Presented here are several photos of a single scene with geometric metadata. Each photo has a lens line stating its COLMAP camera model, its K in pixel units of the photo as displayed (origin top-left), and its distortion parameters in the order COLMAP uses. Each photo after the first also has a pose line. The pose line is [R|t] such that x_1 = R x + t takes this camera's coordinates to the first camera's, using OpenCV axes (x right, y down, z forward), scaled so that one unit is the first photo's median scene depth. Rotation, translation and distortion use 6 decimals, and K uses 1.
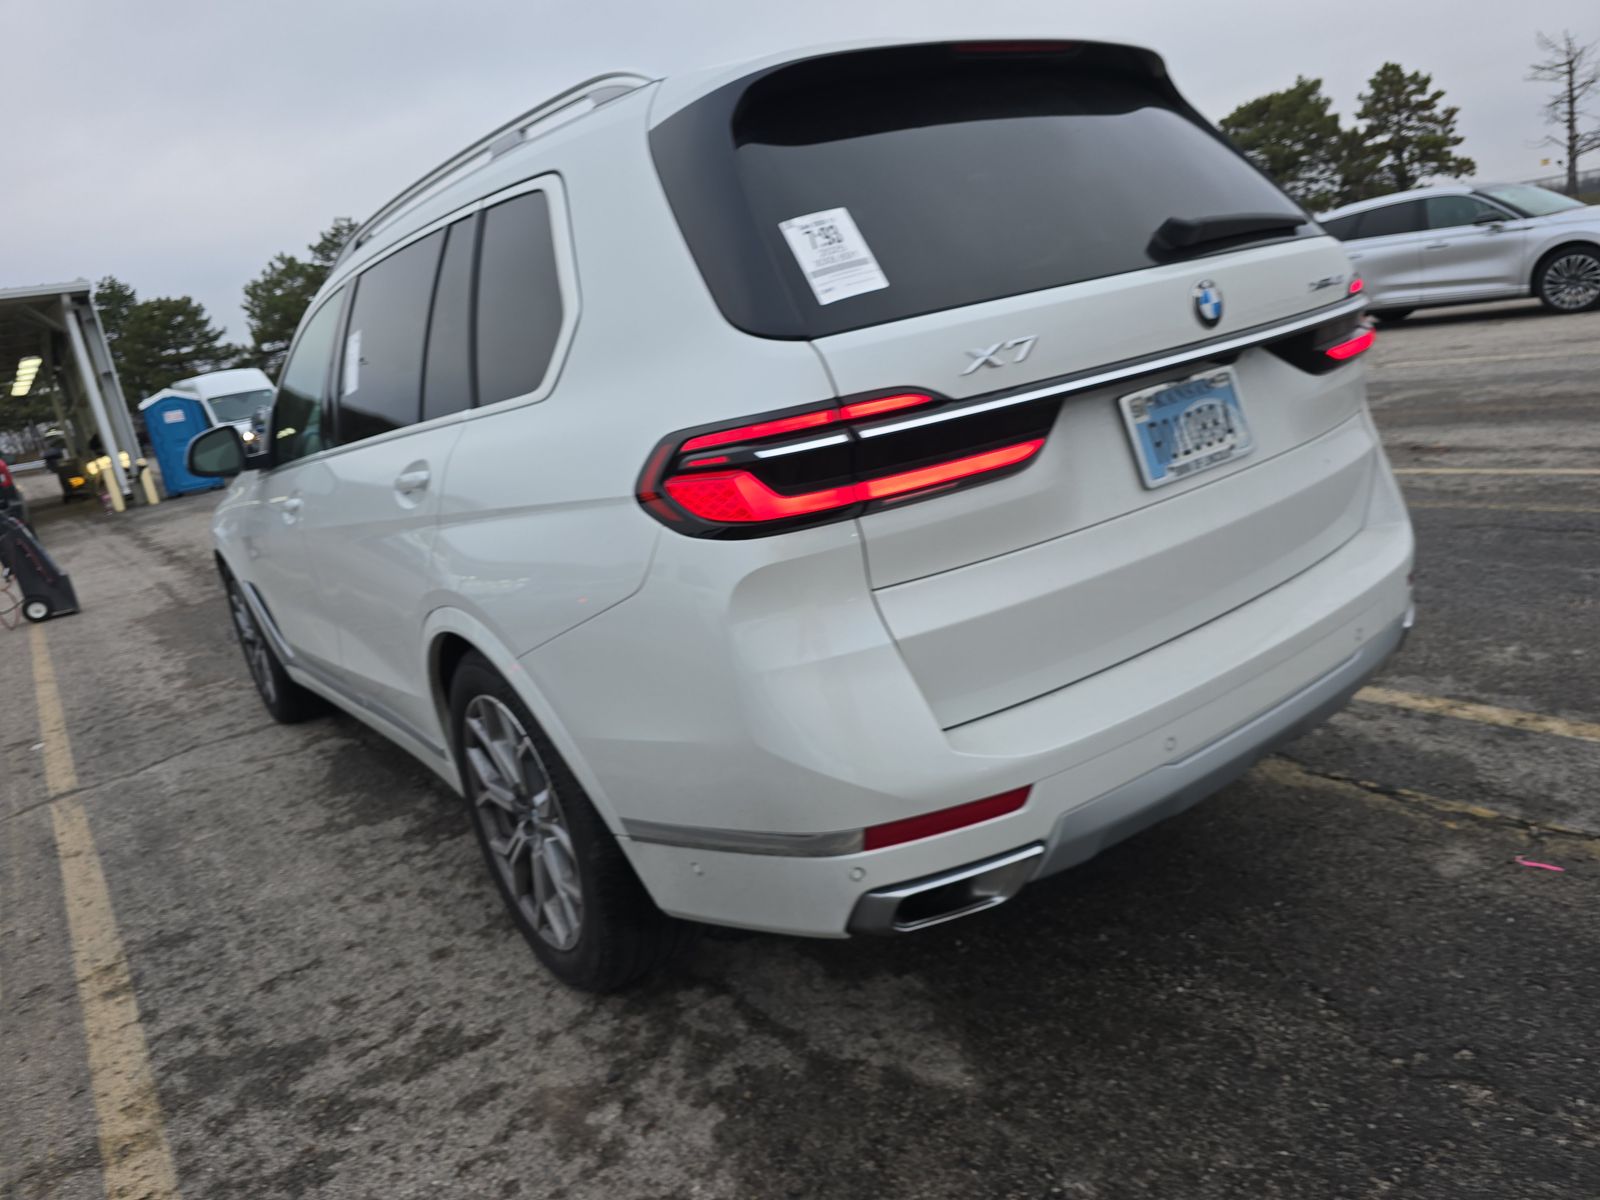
lens RADIAL K [[1154.9, 0, 801.3], [0, 1154.9, 575.2], [0, 0, 1]] dist [0.047370, -0.058075]
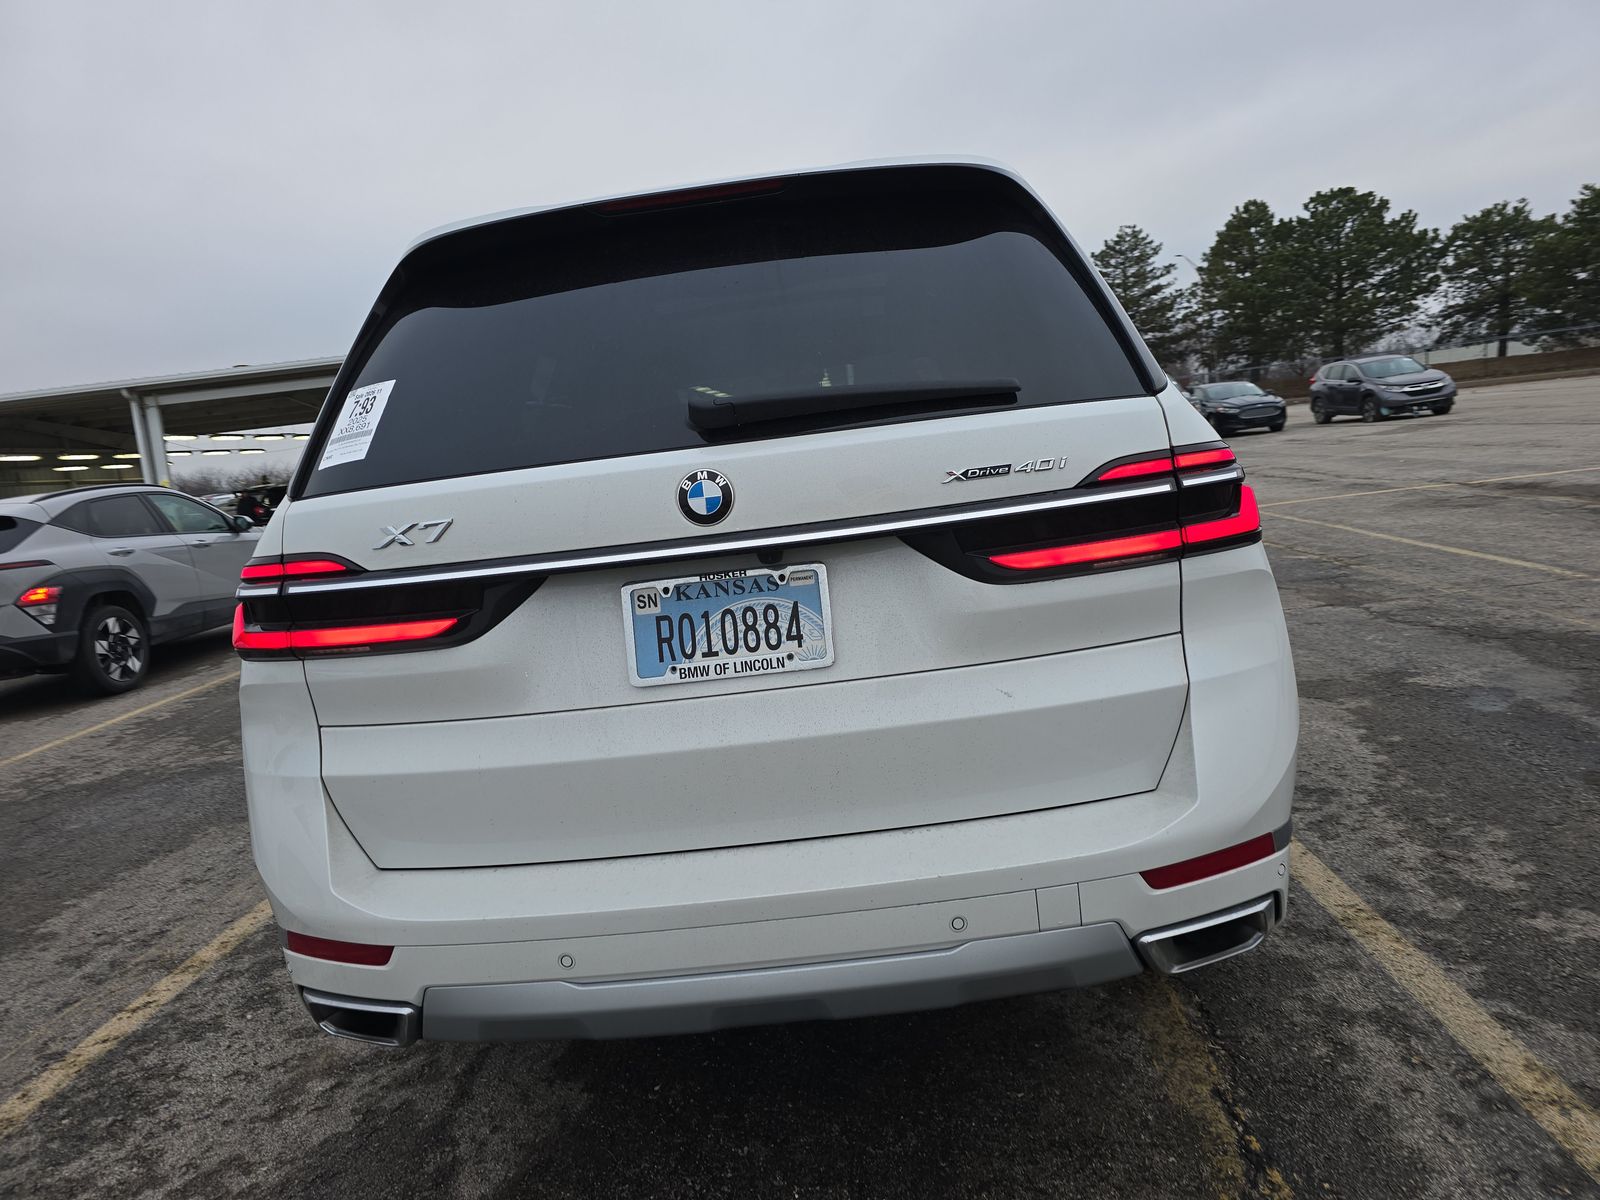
lens RADIAL K [[1136.5, 0, 791.0], [0, 1136.5, 571.3], [0, 0, 1]] dist [0.036861, -0.029077]
pose [[0.759696, 0.157788, -0.630844, 0.900503], [-0.152679, 0.986277, 0.062825, -0.227947], [0.632100, 0.048589, 0.773362, 0.353412]]
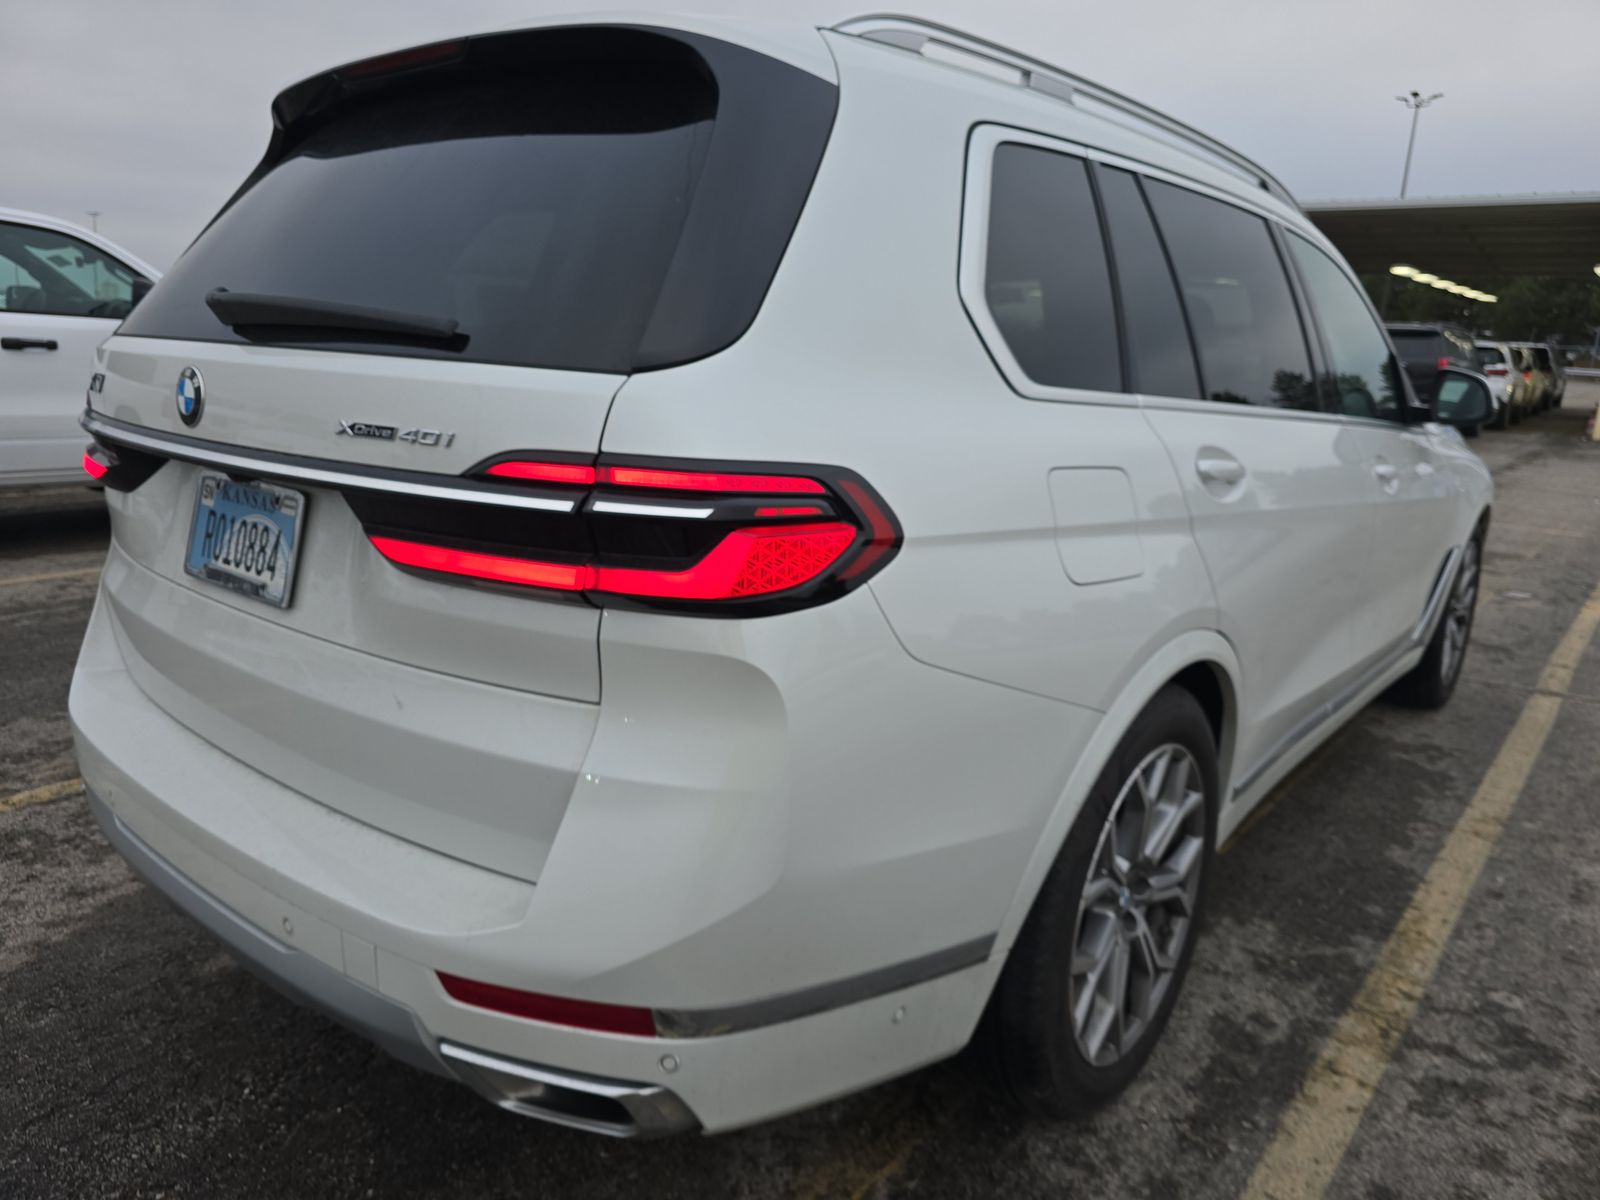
lens RADIAL K [[1136.5, 0, 791.0], [0, 1136.5, 571.3], [0, 0, 1]] dist [0.036861, -0.029077]
pose [[0.201881, 0.366159, -0.908390, 1.156894], [-0.293557, 0.907467, 0.300547, -0.463443], [0.934381, 0.205990, 0.290689, 1.120061]]
